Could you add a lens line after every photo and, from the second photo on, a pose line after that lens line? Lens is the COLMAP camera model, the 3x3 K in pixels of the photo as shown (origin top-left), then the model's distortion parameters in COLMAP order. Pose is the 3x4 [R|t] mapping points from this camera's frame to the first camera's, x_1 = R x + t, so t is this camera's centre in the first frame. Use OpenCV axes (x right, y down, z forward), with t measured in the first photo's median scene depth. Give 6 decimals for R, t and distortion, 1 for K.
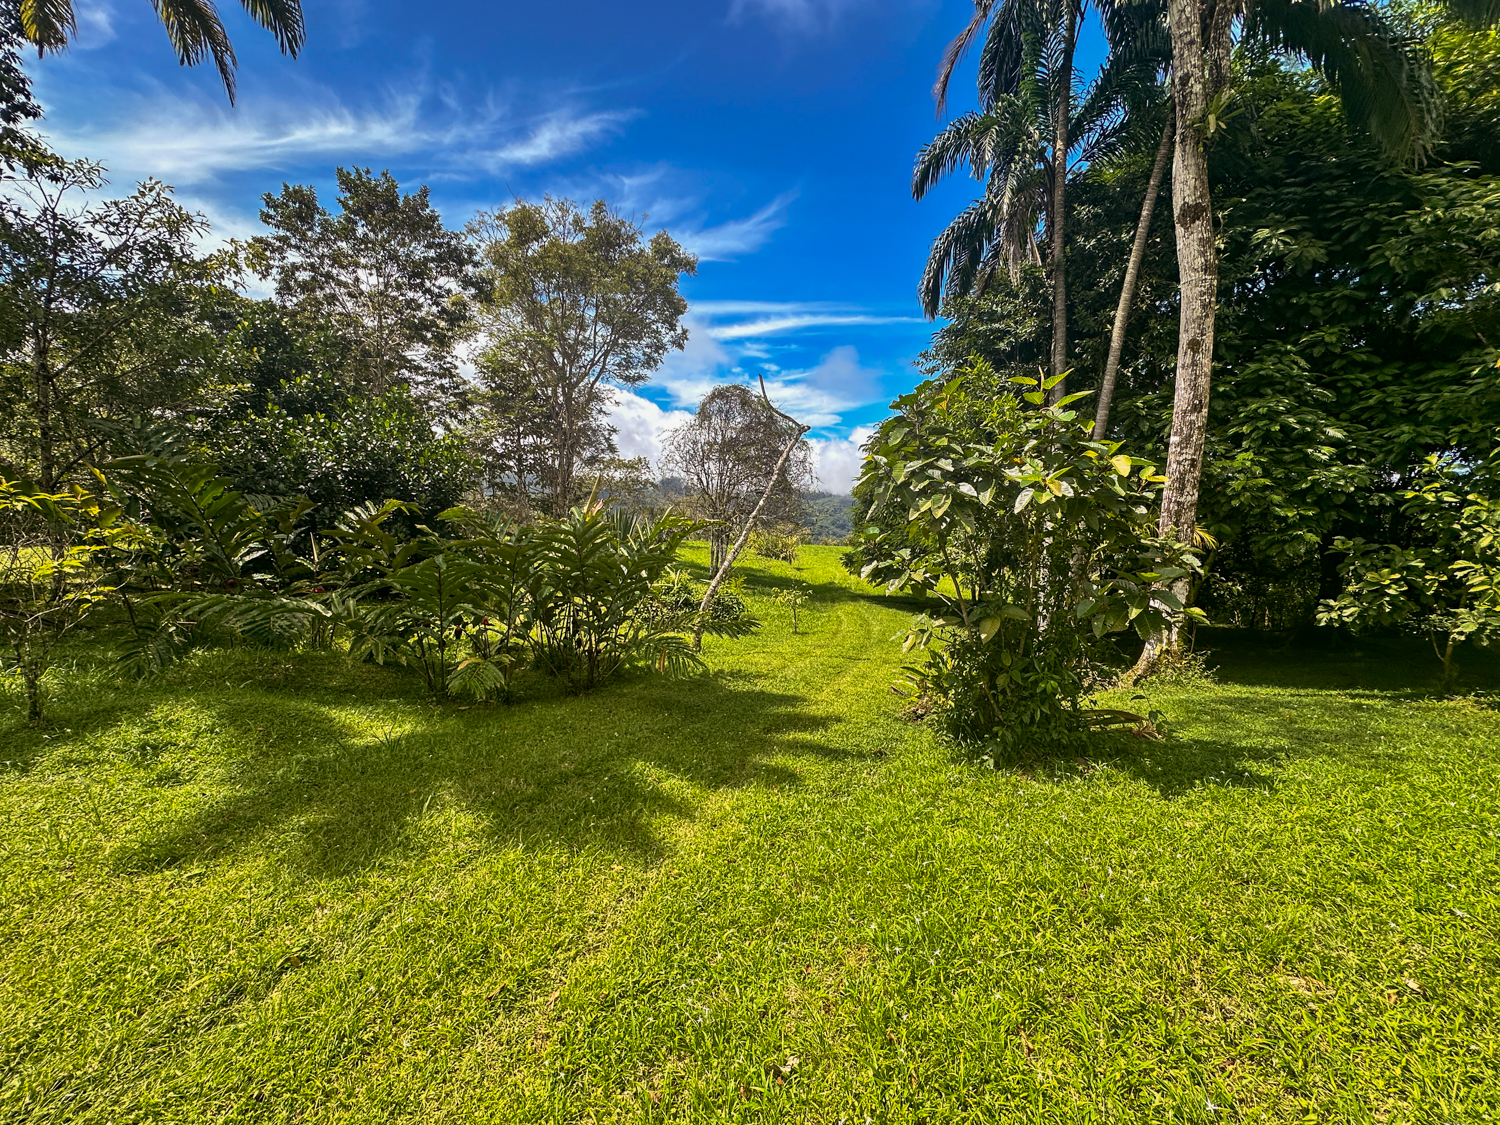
lens RADIAL K [[606.9, 0, 745.9], [0, 606.9, 565.0], [0, 0, 1]] dist [-0.003669, 0.000257]
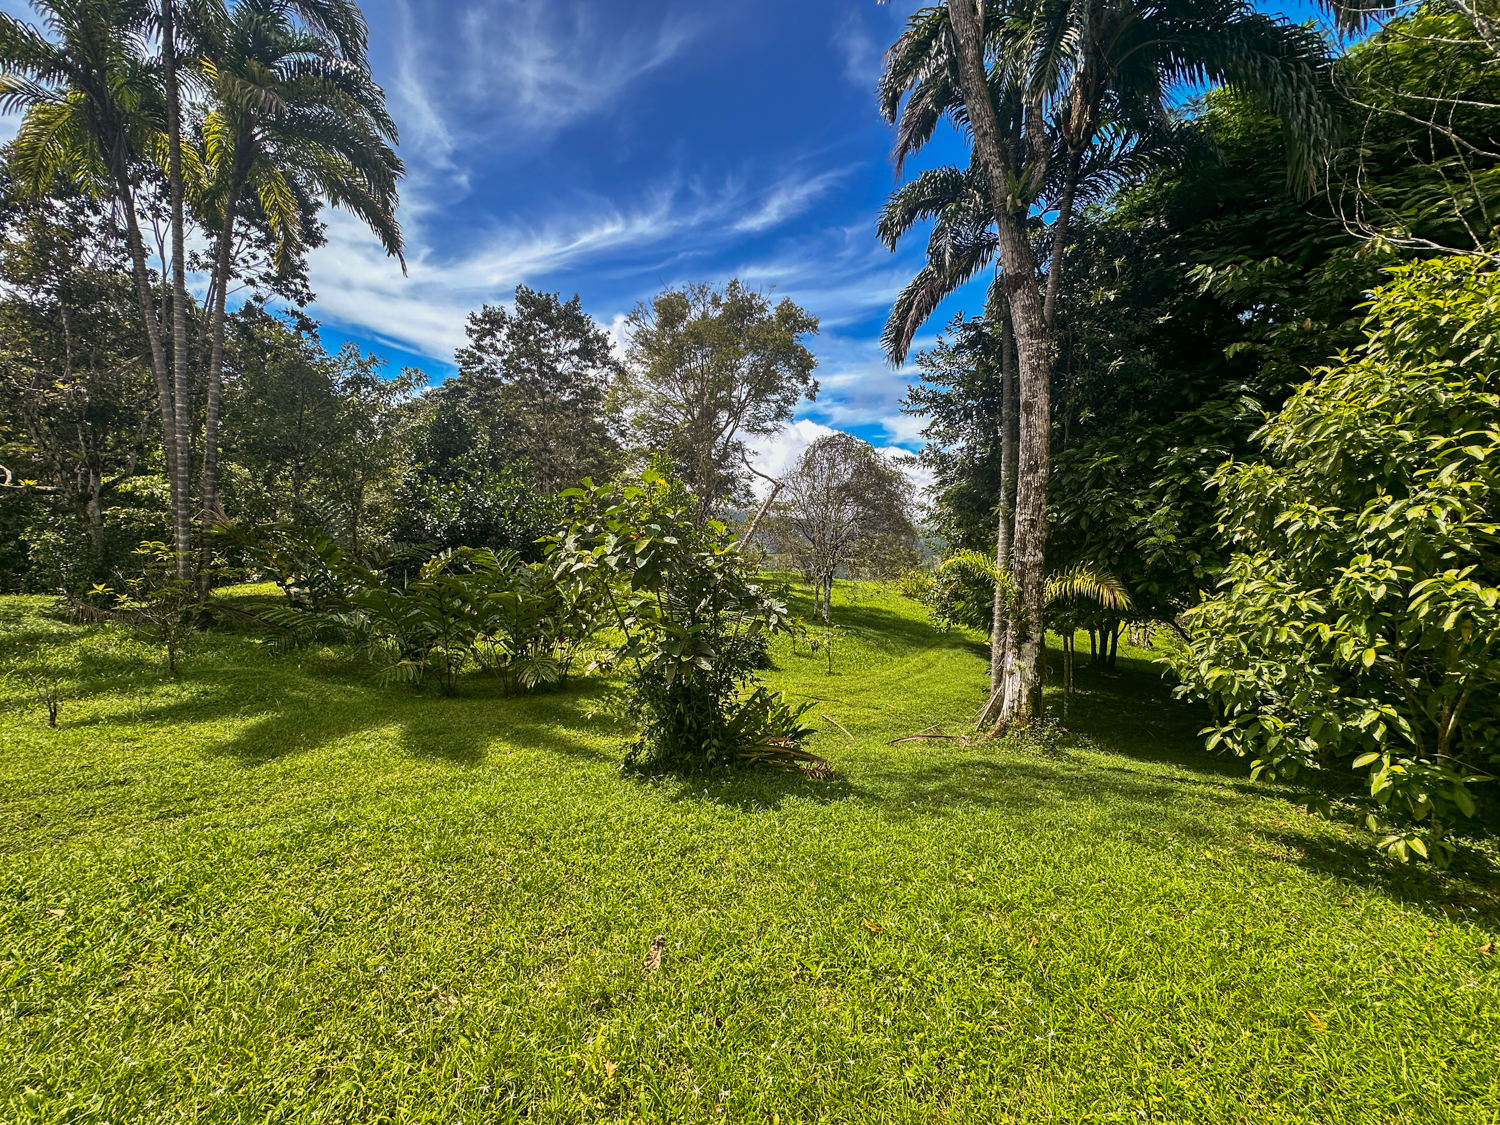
lens RADIAL K [[606.9, 0, 743.1], [0, 606.9, 565.5], [0, 0, 1]] dist [-0.003669, 0.000257]
pose [[0.938110, 0.019522, -0.345787, 0.173844], [-0.039727, 0.997886, -0.051442, -0.008111], [0.344051, 0.061995, 0.936902, -0.024087]]
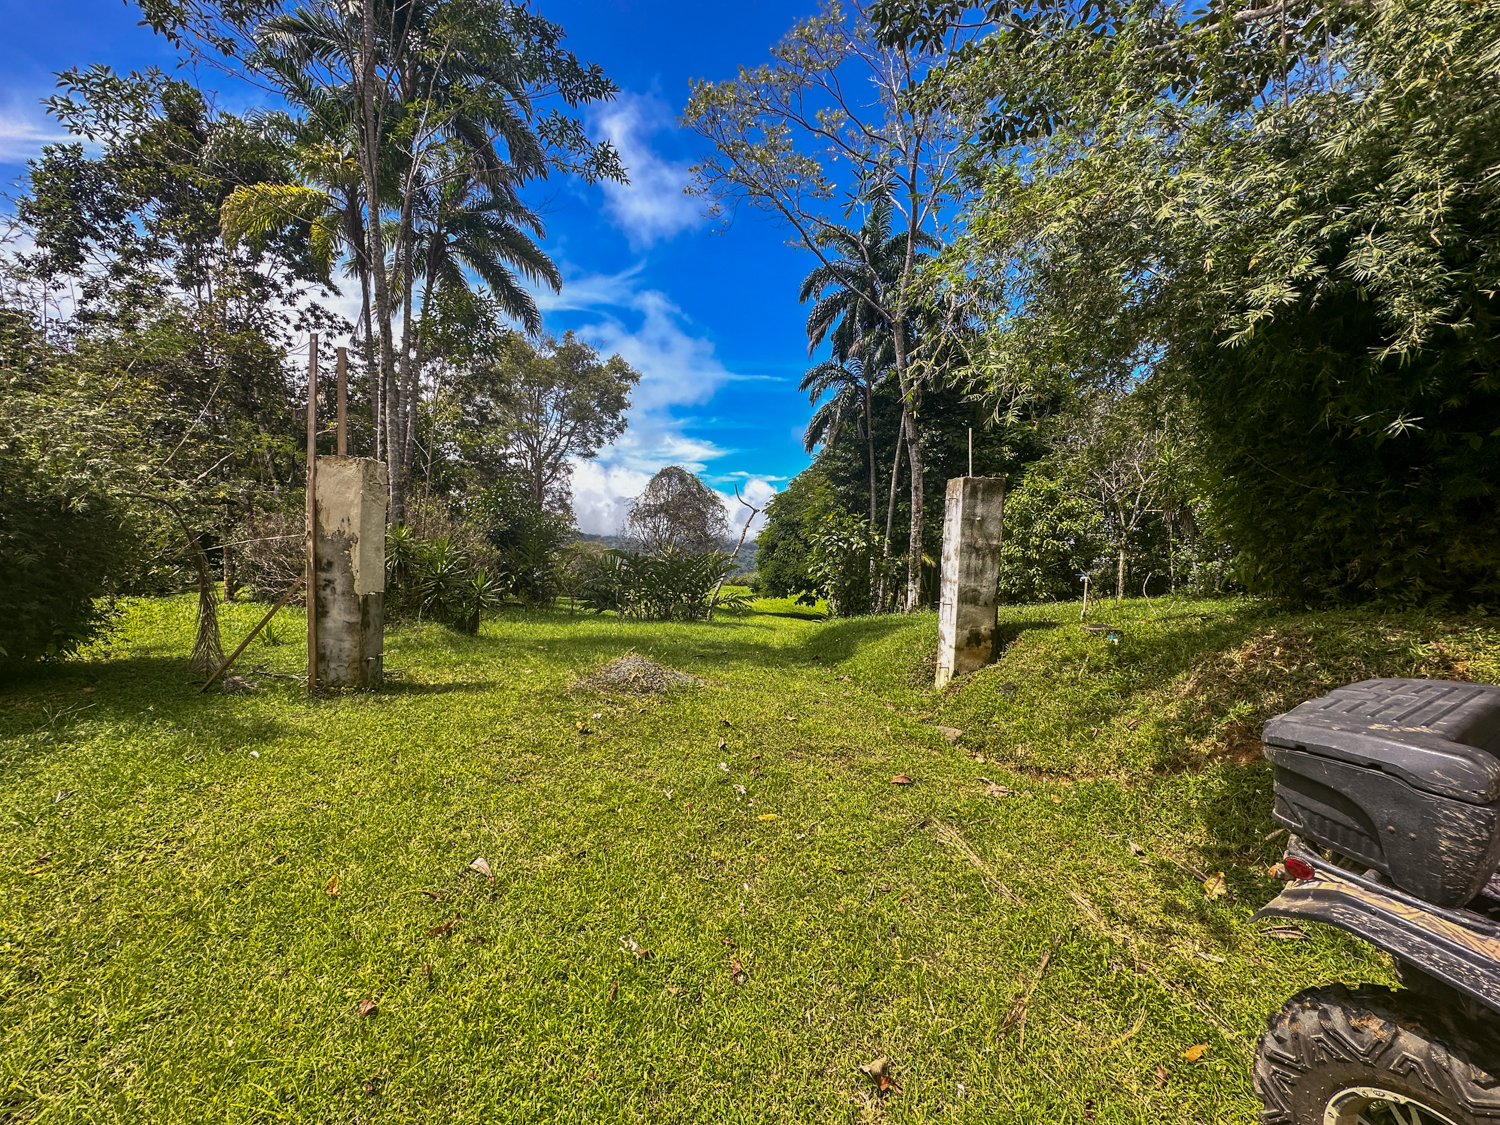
lens RADIAL K [[606.9, 0, 742.2], [0, 606.9, 554.7], [0, 0, 1]] dist [-0.003669, 0.000257]
pose [[0.977016, -0.004036, 0.213129, -0.151936], [0.023315, 0.995845, -0.088025, 0.038017], [-0.211888, 0.090971, 0.973051, -0.371417]]
